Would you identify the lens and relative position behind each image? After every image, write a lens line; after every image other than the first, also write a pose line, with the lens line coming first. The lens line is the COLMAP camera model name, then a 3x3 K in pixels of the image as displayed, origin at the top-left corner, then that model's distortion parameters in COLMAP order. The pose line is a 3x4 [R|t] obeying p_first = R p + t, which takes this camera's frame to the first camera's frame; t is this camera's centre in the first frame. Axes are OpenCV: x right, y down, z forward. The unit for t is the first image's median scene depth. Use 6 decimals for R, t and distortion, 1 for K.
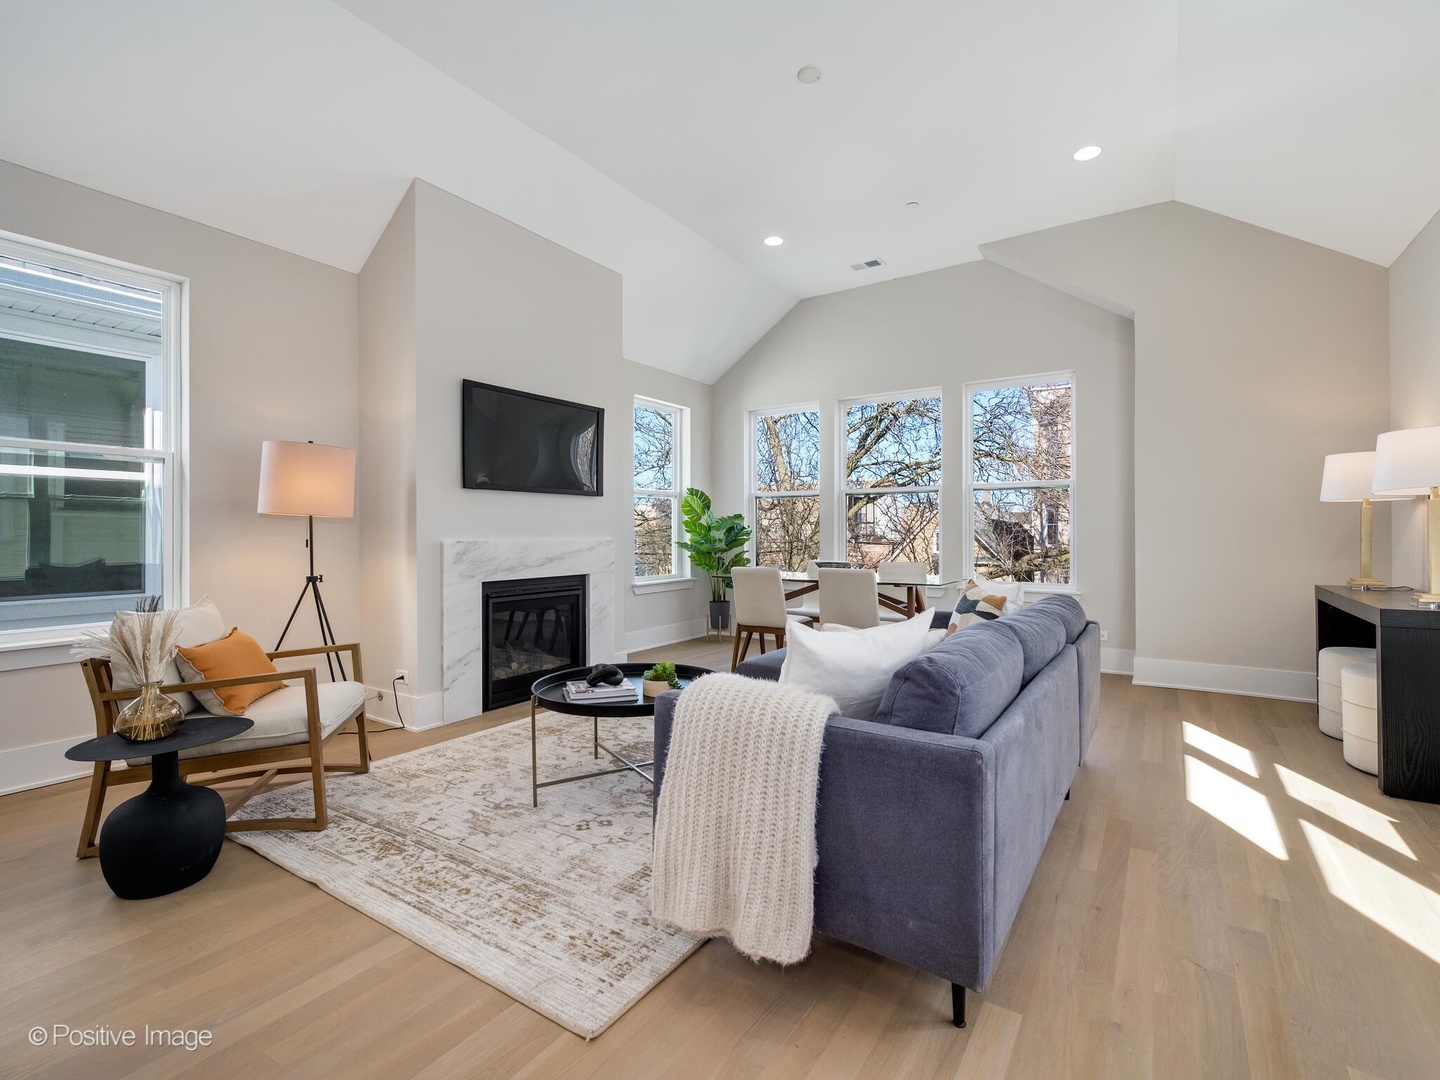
lens RADIAL K [[665.0, 0, 715.2], [0, 665.0, 539.2], [0, 0, 1]] dist [0.013254, -0.000207]
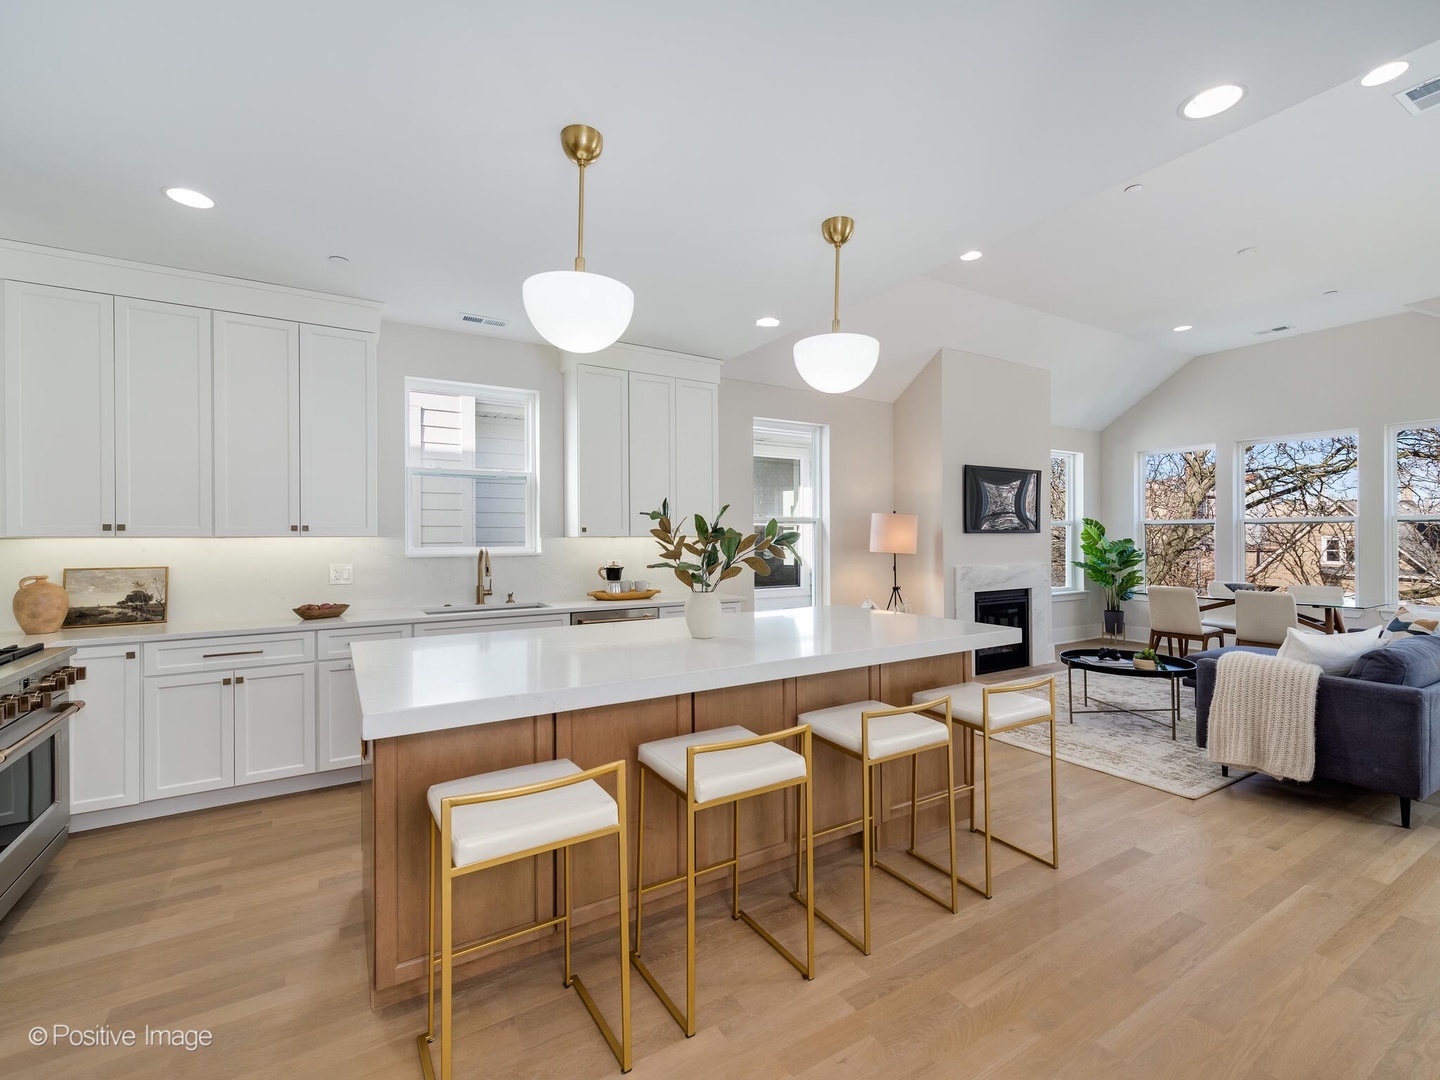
lens RADIAL K [[635.5, 0, 723.7], [0, 635.5, 536.4], [0, 0, 1]] dist [0.008340, -0.000885]
pose [[0.908978, 0.001365, -0.416843, -0.239234], [-0.004758, 0.999963, -0.007102, -0.049109], [0.416818, 0.008439, 0.908951, -0.555145]]
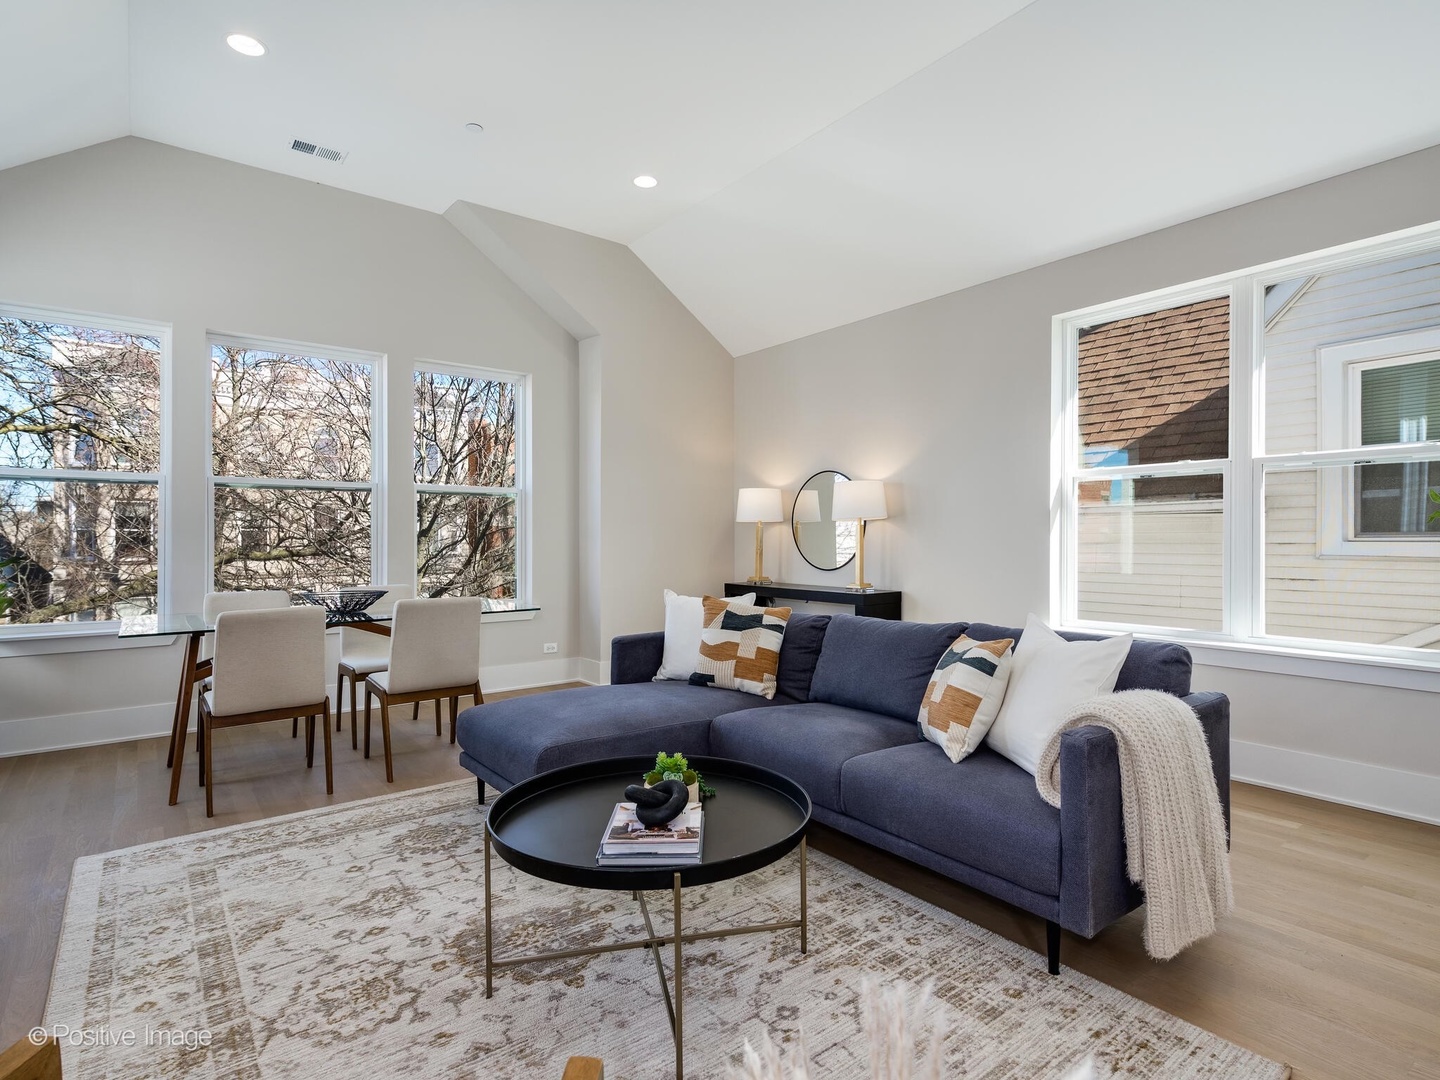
lens RADIAL K [[756.3, 0, 720.7], [0, 756.3, 543.0], [0, 0, 1]] dist [-0.019940, -0.000308]
pose [[0.317503, 0.001521, 0.948256, -0.485053], [0.000911, 0.999998, -0.001909, -0.006742], [-0.948257, 0.001470, 0.317501, 0.475427]]
